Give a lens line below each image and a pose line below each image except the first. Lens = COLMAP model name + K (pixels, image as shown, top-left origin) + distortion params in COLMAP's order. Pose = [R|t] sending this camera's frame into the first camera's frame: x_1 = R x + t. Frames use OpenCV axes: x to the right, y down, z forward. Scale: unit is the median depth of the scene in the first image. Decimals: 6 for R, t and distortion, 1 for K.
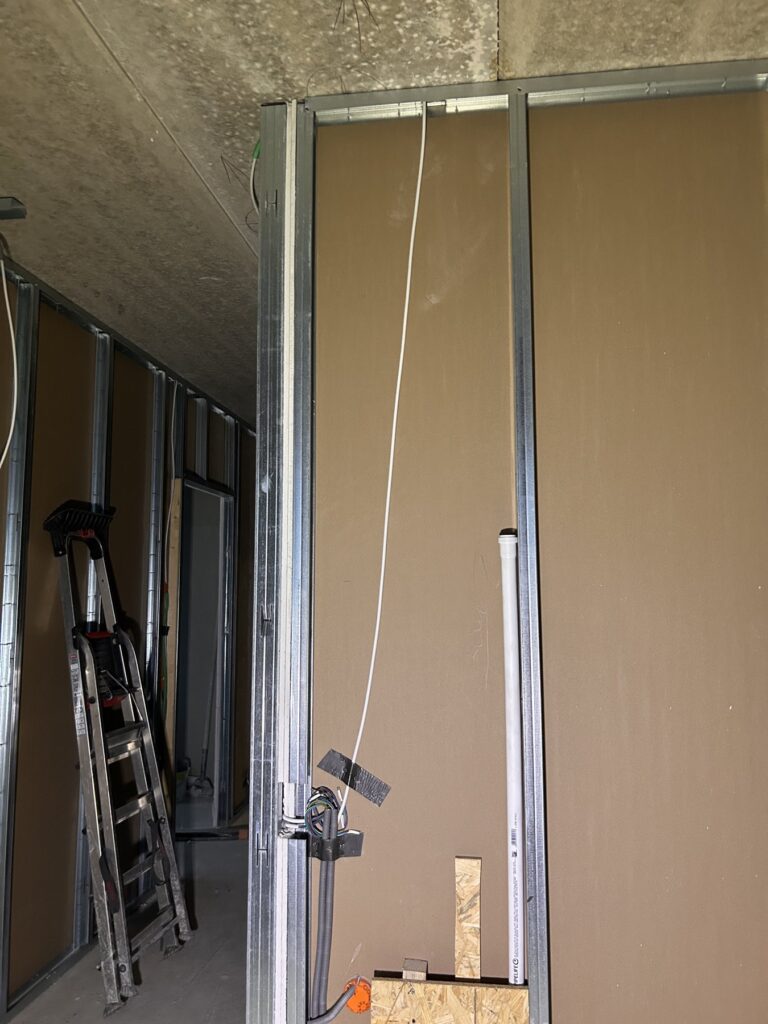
lens RADIAL K [[767.5, 0, 388.0], [0, 767.5, 507.4], [0, 0, 1]] dist [0.037416, -0.047657]
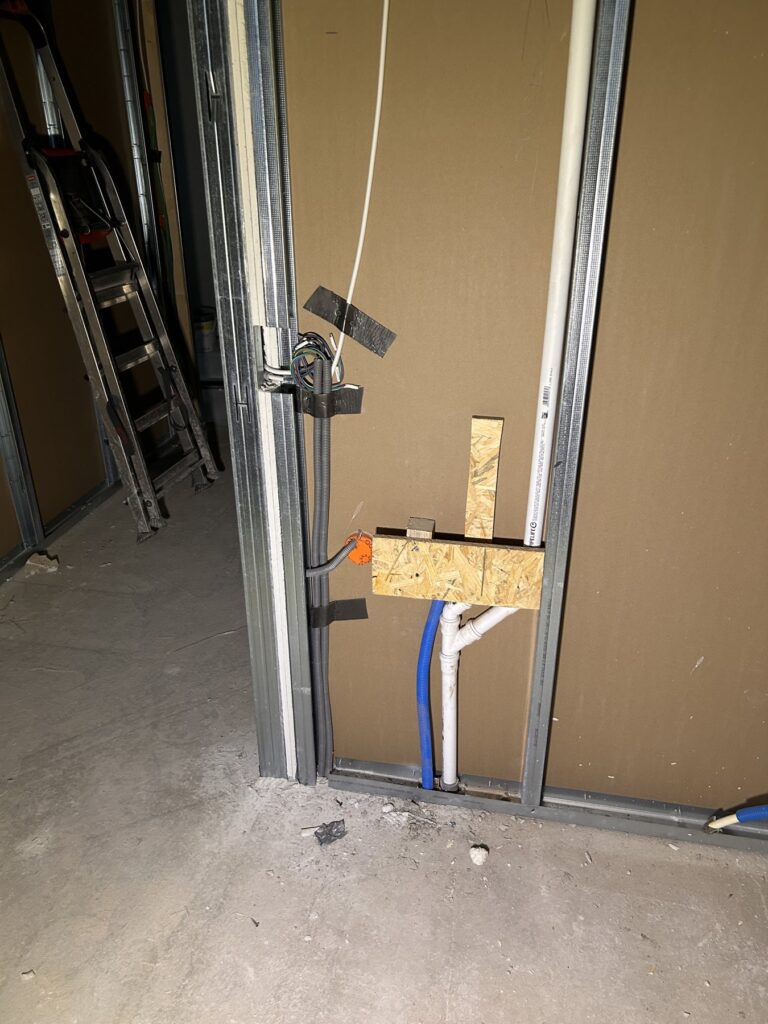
lens RADIAL K [[767.5, 0, 388.0], [0, 767.5, 507.4], [0, 0, 1]] dist [0.037416, -0.047657]
pose [[0.998374, 0.026243, -0.050602, 0.039988], [0.004610, 0.847640, 0.530552, 0.095269], [0.056815, -0.529922, 0.846141, 0.239323]]
